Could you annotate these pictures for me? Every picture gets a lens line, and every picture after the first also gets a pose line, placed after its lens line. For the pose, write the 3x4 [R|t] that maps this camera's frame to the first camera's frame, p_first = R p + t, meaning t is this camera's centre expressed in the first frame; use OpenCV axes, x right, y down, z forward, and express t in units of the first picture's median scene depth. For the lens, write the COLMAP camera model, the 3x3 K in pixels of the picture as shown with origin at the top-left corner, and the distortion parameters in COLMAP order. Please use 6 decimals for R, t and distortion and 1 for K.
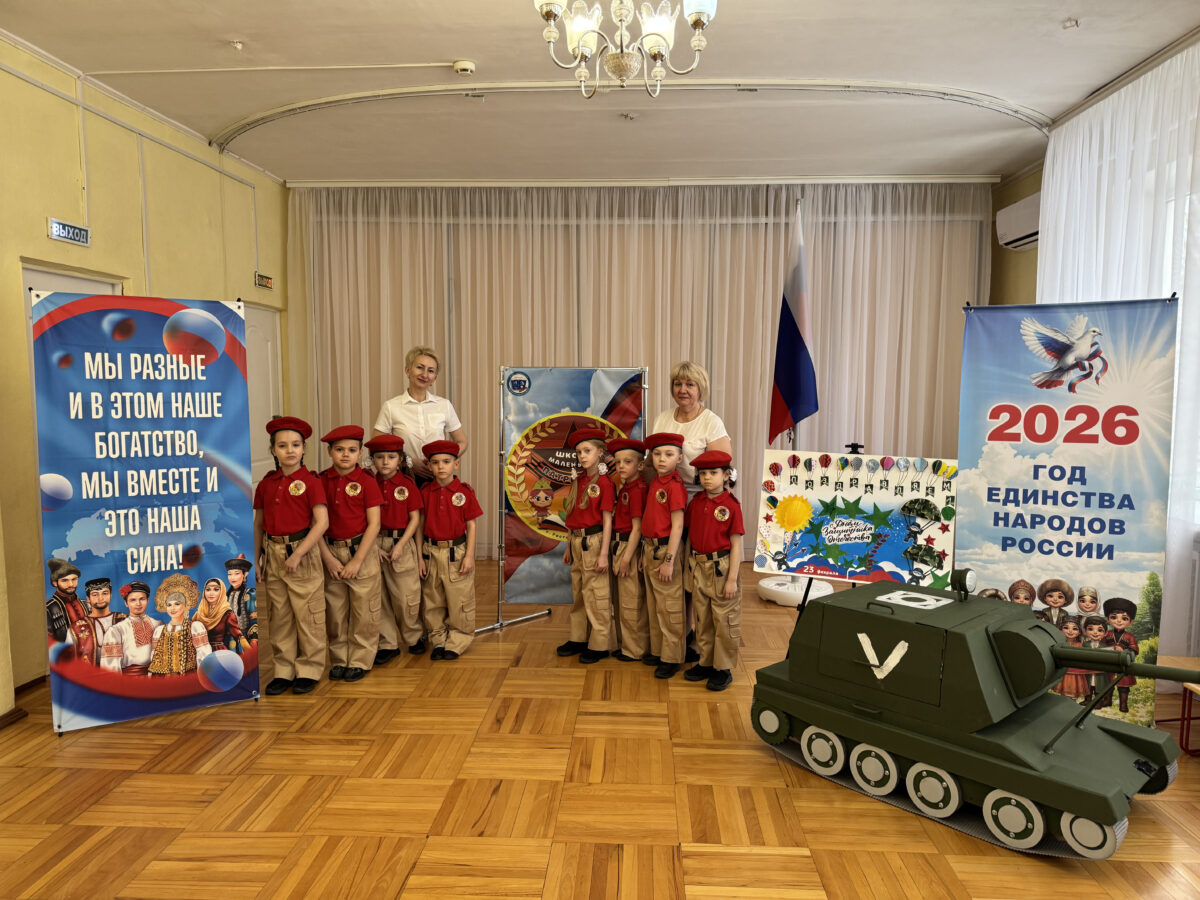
lens RADIAL K [[817.0, 0, 599.1], [0, 817.0, 457.2], [0, 0, 1]] dist [0.021442, -0.008899]
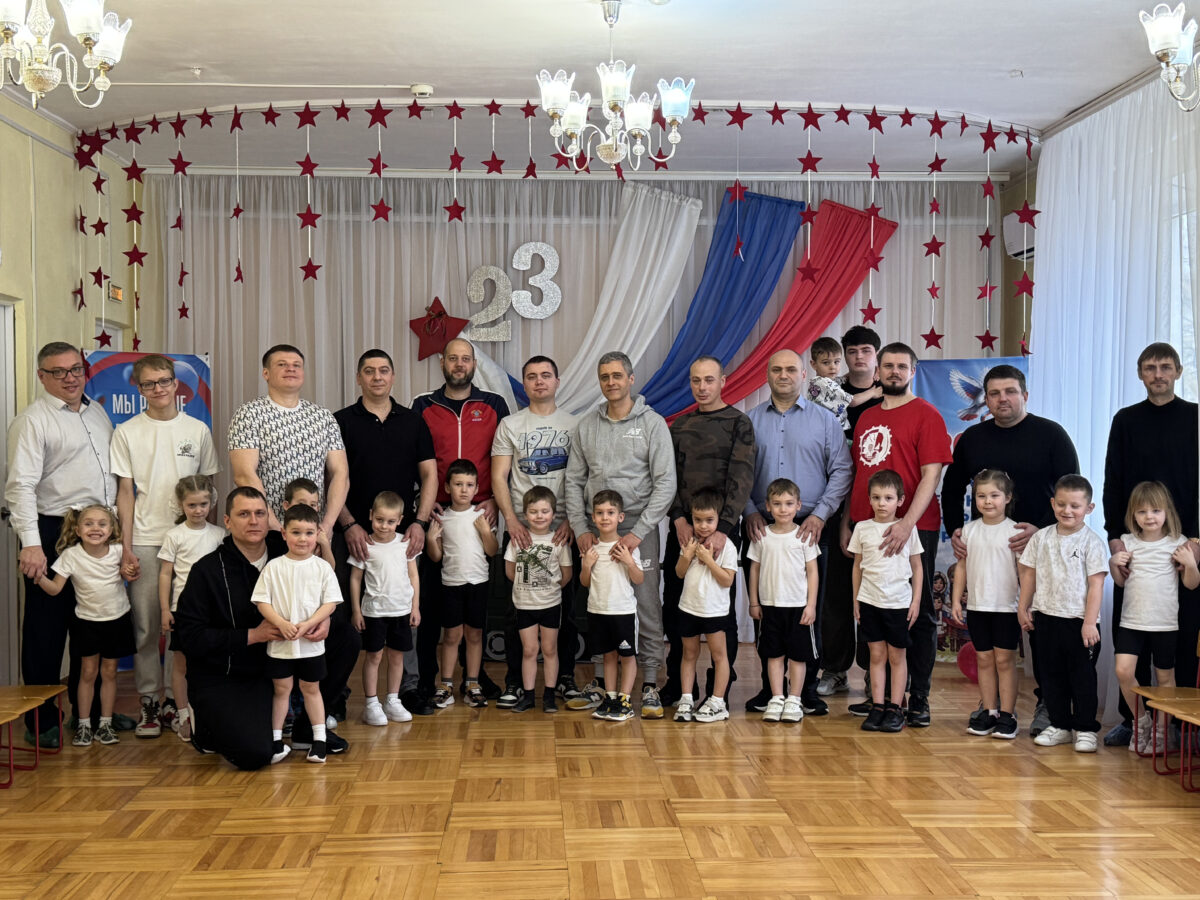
lens RADIAL K [[1545.9, 0, 599.2], [0, 1545.9, 457.3], [0, 0, 1]] dist [0.096856, 0.000000]
pose [[0.994368, -0.002792, 0.105942, -0.159413], [0.010339, 0.997440, -0.070756, 0.090372], [-0.105473, 0.071453, 0.991852, -0.841932]]
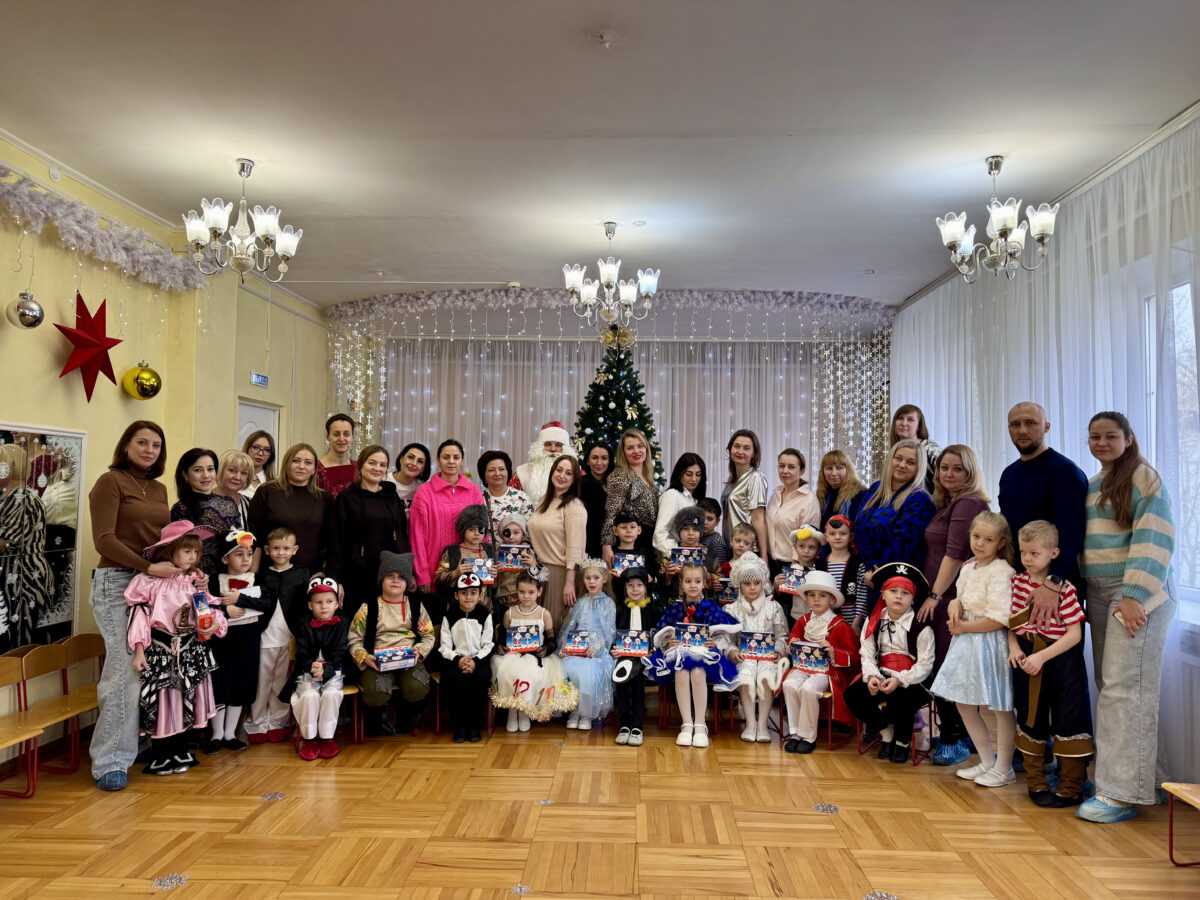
lens RADIAL K [[817.0, 0, 600.3], [0, 817.0, 450.8], [0, 0, 1]] dist [0.021442, -0.008899]
pose [[0.999841, 0.010898, 0.014084, -0.011187], [-0.008999, 0.991672, -0.128475, 0.065238], [-0.015367, 0.128328, 0.991613, -0.608383]]
